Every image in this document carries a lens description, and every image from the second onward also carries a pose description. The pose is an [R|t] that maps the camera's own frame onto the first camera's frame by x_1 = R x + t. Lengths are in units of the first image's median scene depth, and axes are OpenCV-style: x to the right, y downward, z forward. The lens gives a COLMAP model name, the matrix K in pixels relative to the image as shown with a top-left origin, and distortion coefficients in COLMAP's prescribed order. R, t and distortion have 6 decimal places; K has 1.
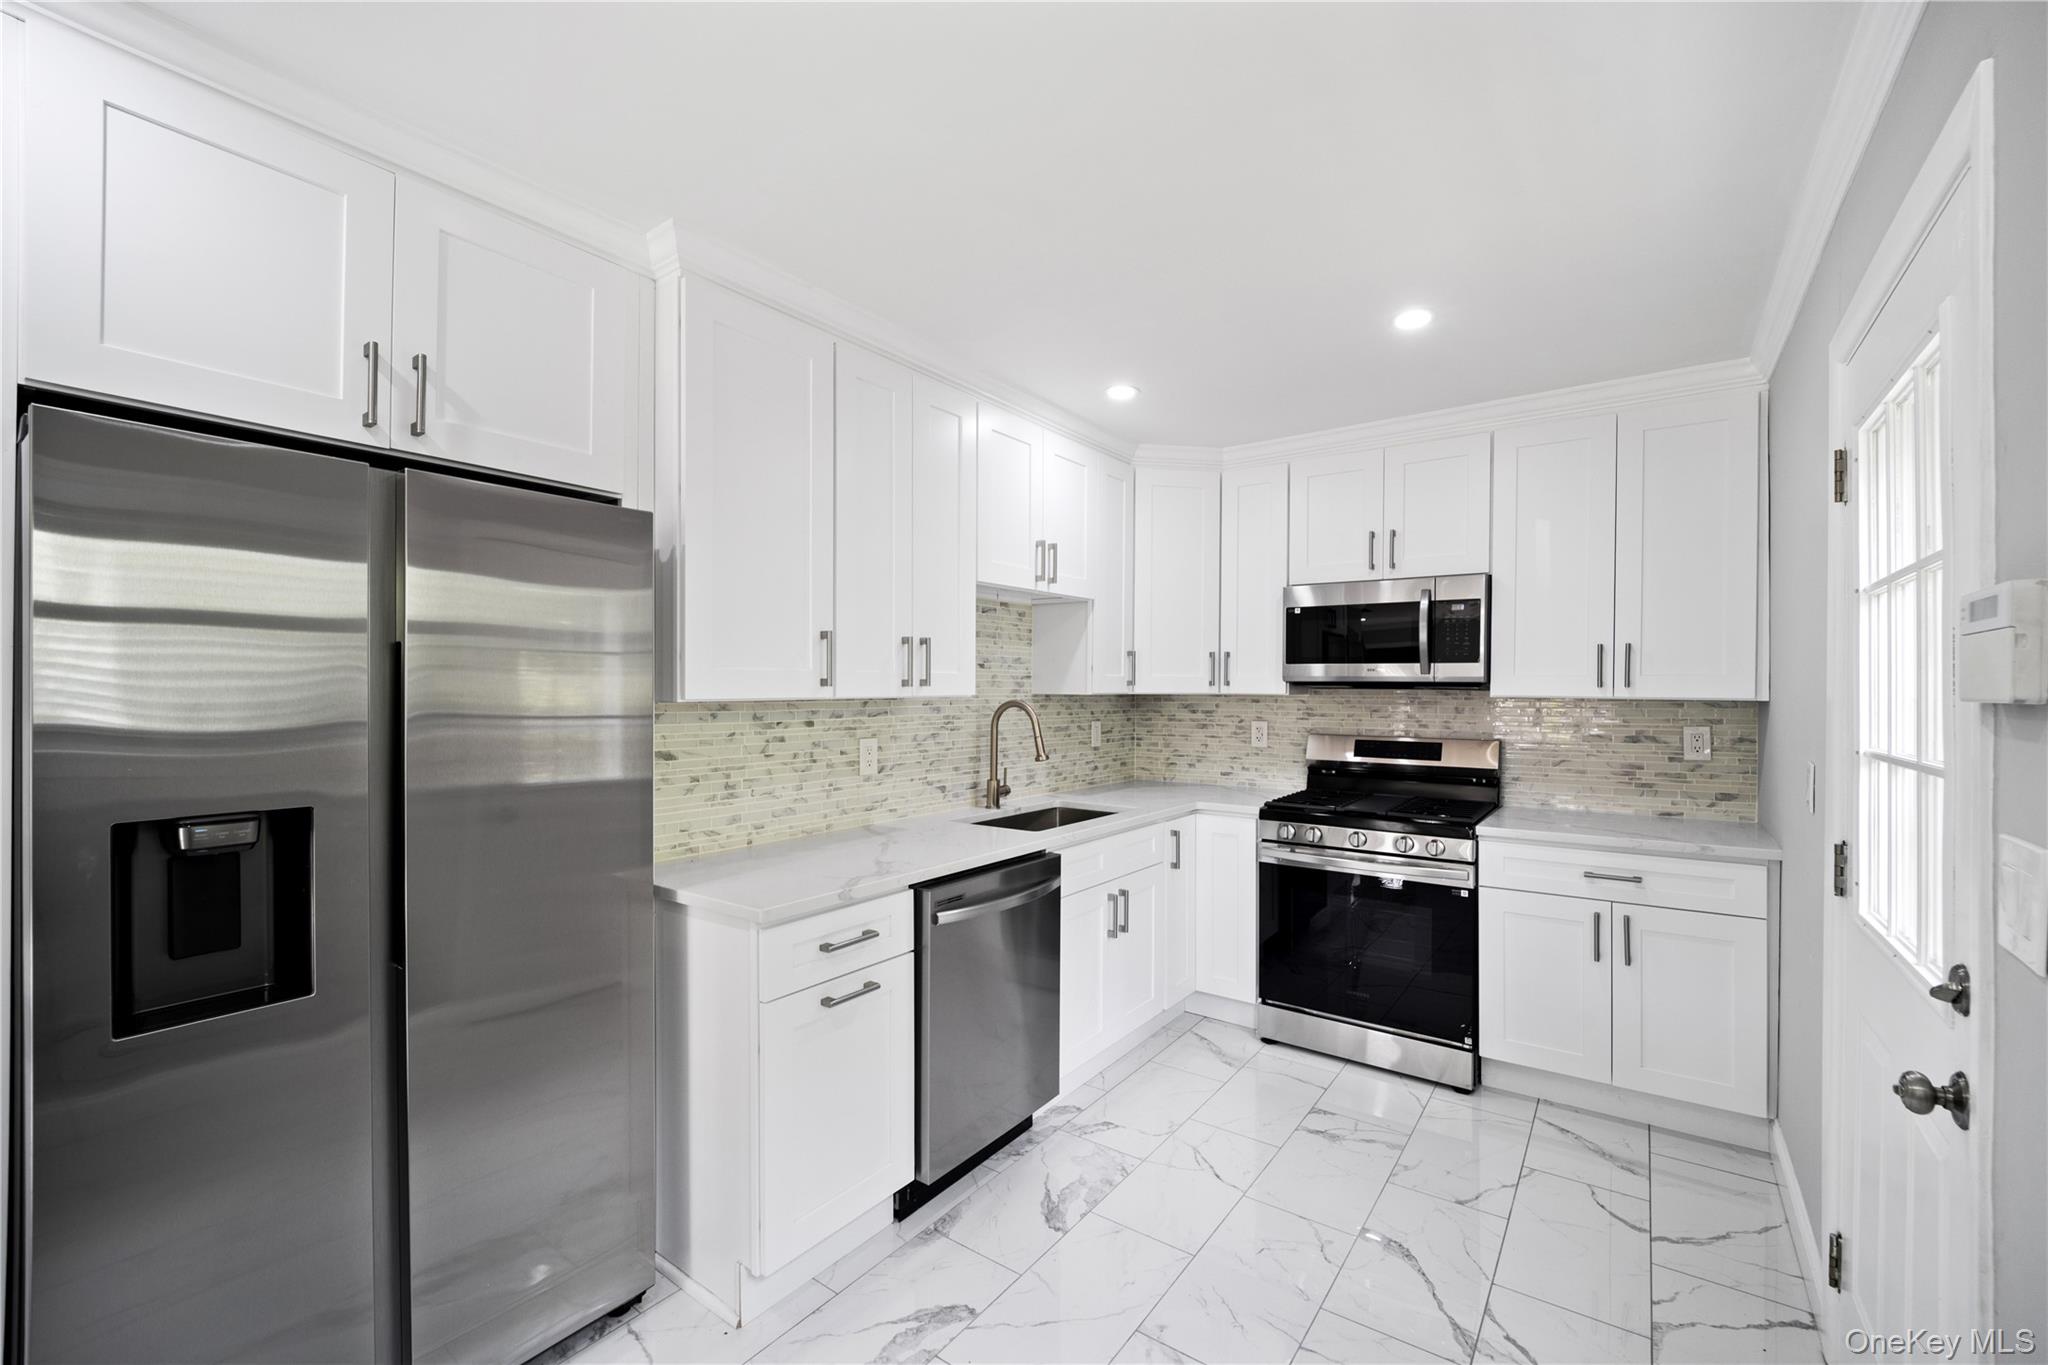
lens RADIAL K [[816.1, 0, 1024.0], [0, 816.1, 682.5], [0, 0, 1]] dist [-0.000277, 0.000077]
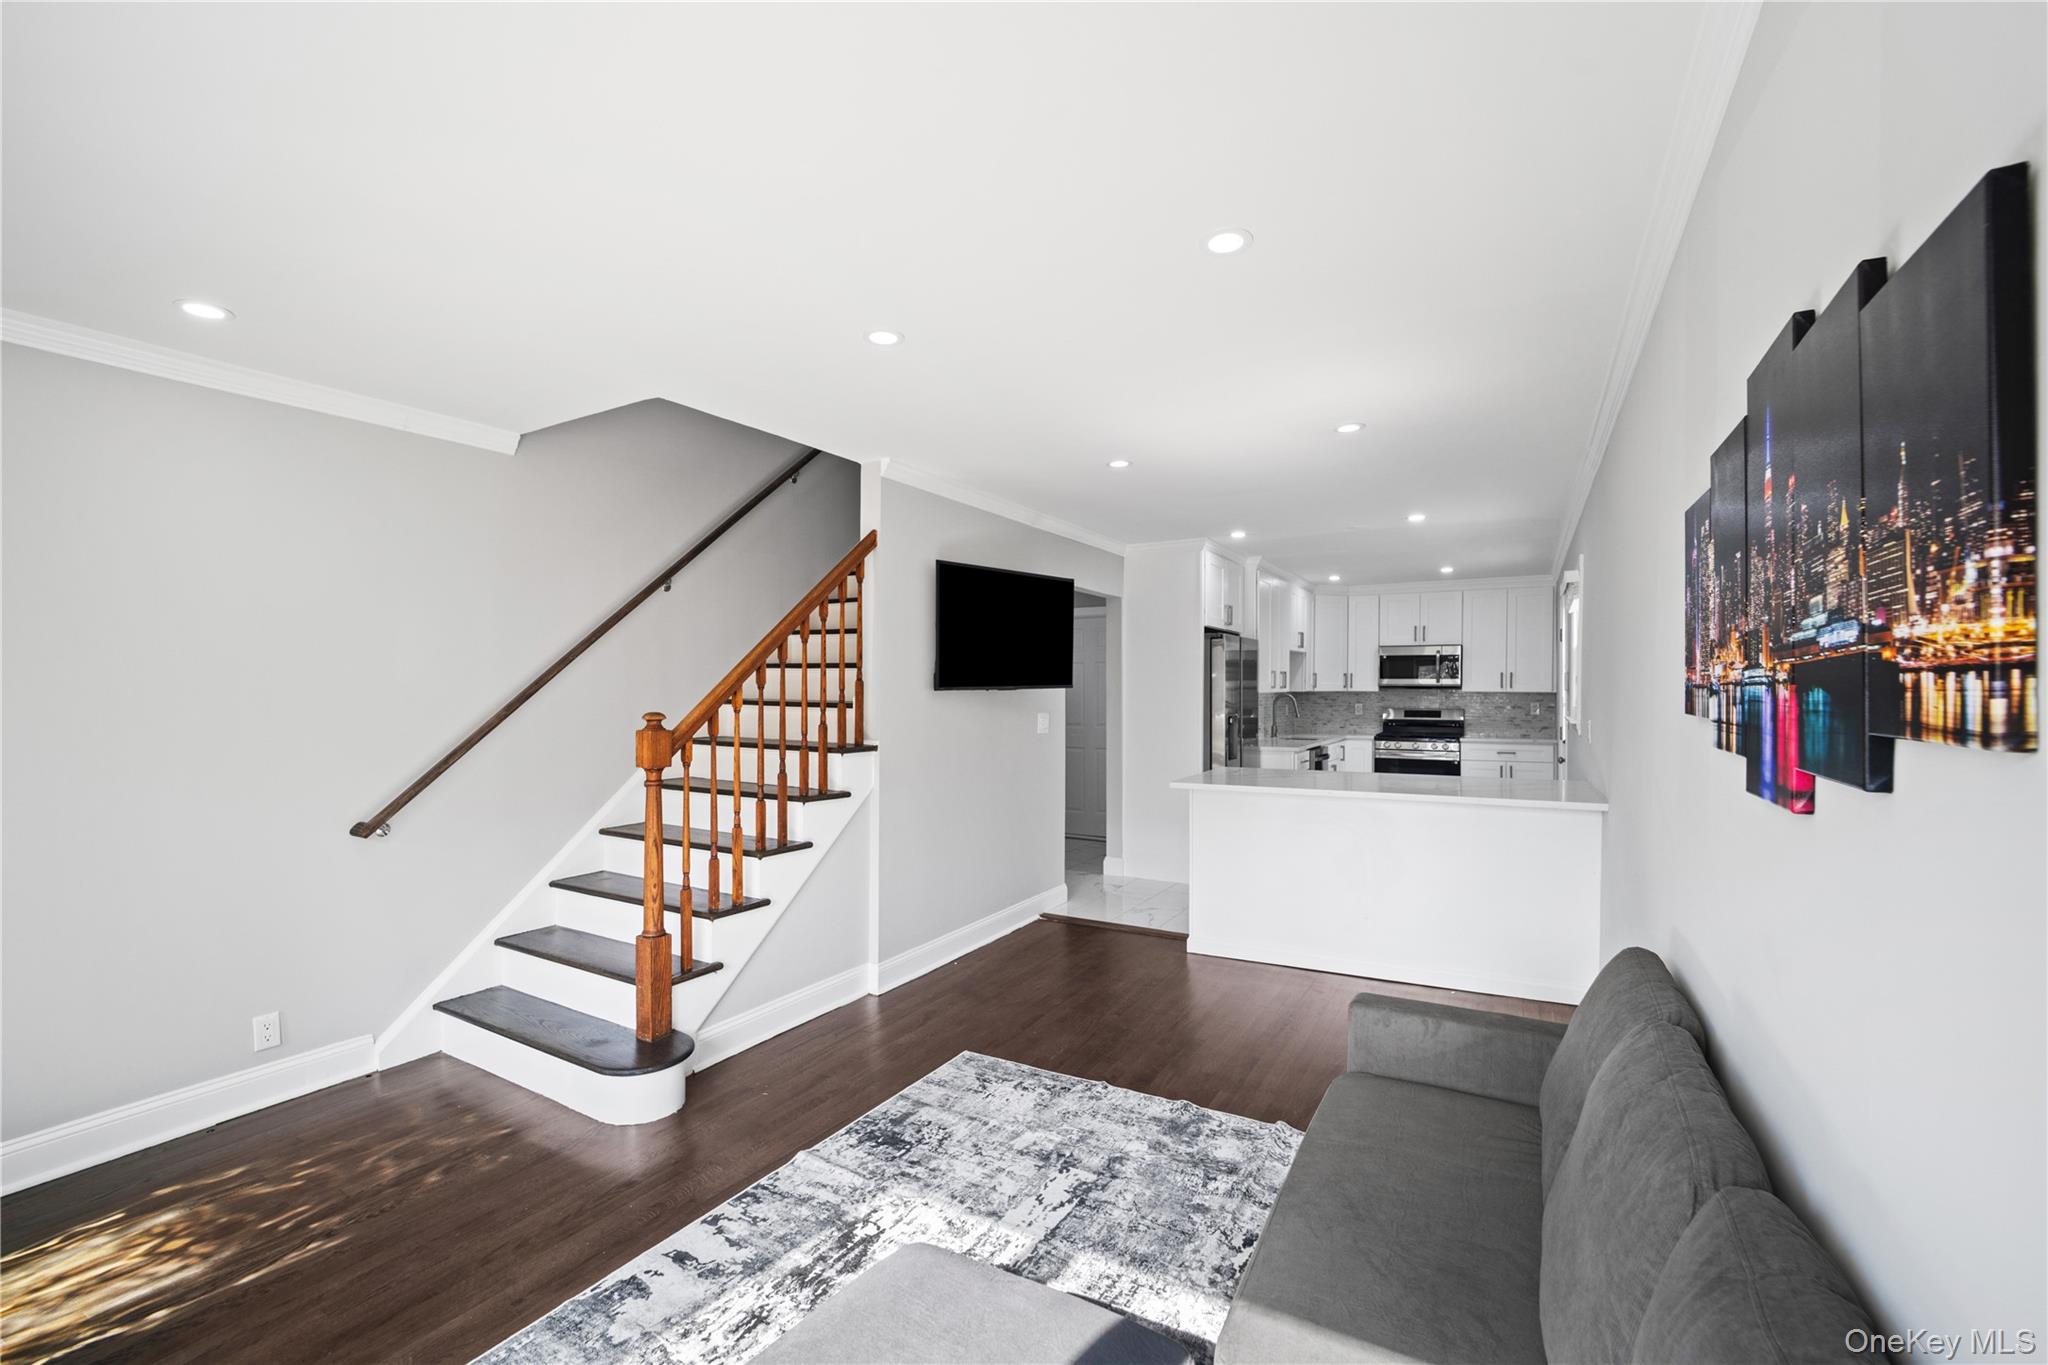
lens RADIAL K [[838.9, 0, 1024.0], [0, 838.9, 682.5], [0, 0, 1]] dist [-0.001869, 0.000025]
pose [[0.993962, -0.001786, 0.109707, -1.018280], [0.002097, 0.999994, -0.002715, -0.006385], [-0.109701, 0.002928, 0.993960, -1.381030]]
